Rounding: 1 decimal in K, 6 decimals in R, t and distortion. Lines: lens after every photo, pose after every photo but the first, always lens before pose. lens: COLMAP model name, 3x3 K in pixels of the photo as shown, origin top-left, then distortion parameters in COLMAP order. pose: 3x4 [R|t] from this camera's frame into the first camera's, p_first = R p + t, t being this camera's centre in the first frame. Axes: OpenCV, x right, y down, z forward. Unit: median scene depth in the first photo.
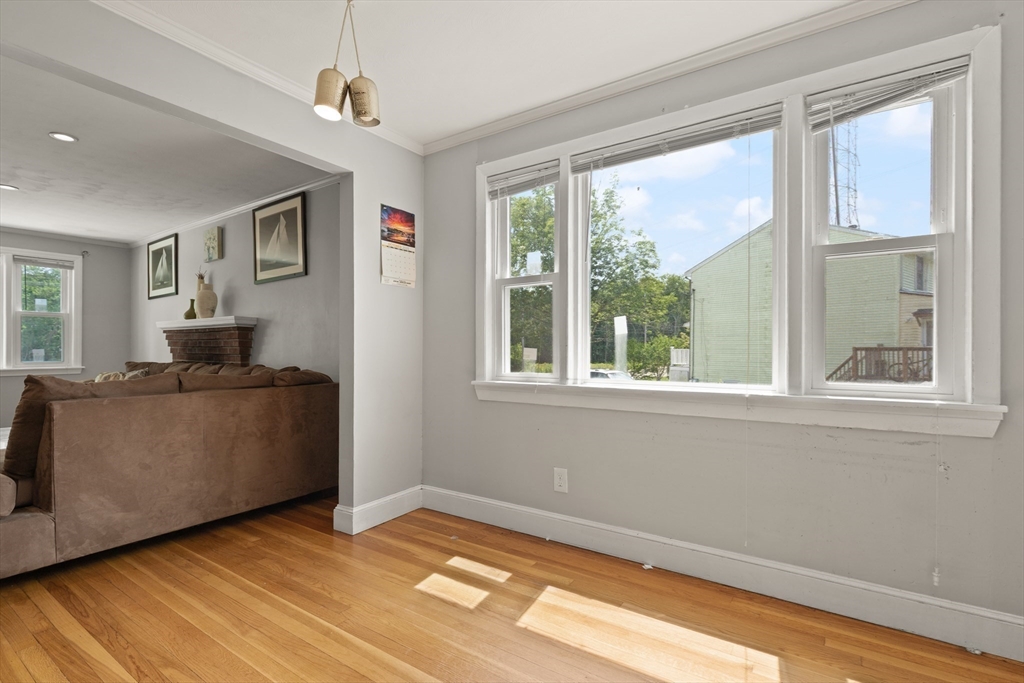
lens RADIAL K [[475.5, 0, 524.2], [0, 475.5, 349.6], [0, 0, 1]] dist [-0.001571, -0.000402]
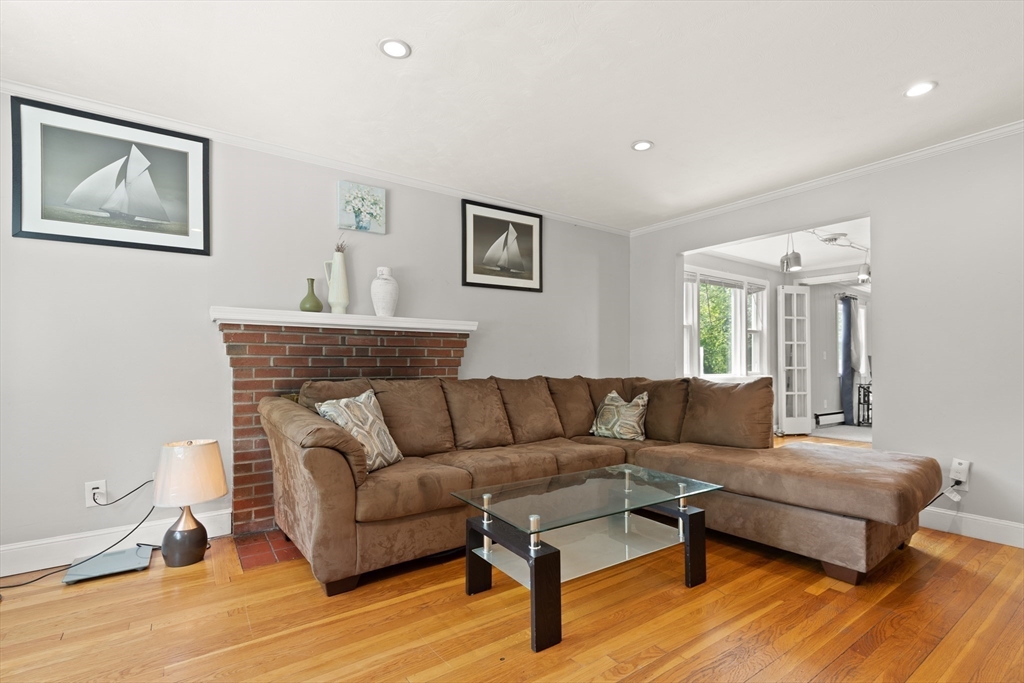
lens RADIAL K [[452.0, 0, 512.4], [0, 452.0, 358.6], [0, 0, 1]] dist [-0.004866, -0.000340]
pose [[0.372780, 0.007871, 0.927886, -1.914927], [-0.000196, 0.999965, -0.008404, 0.004325], [-0.927920, 0.002951, 0.372768, 0.899417]]
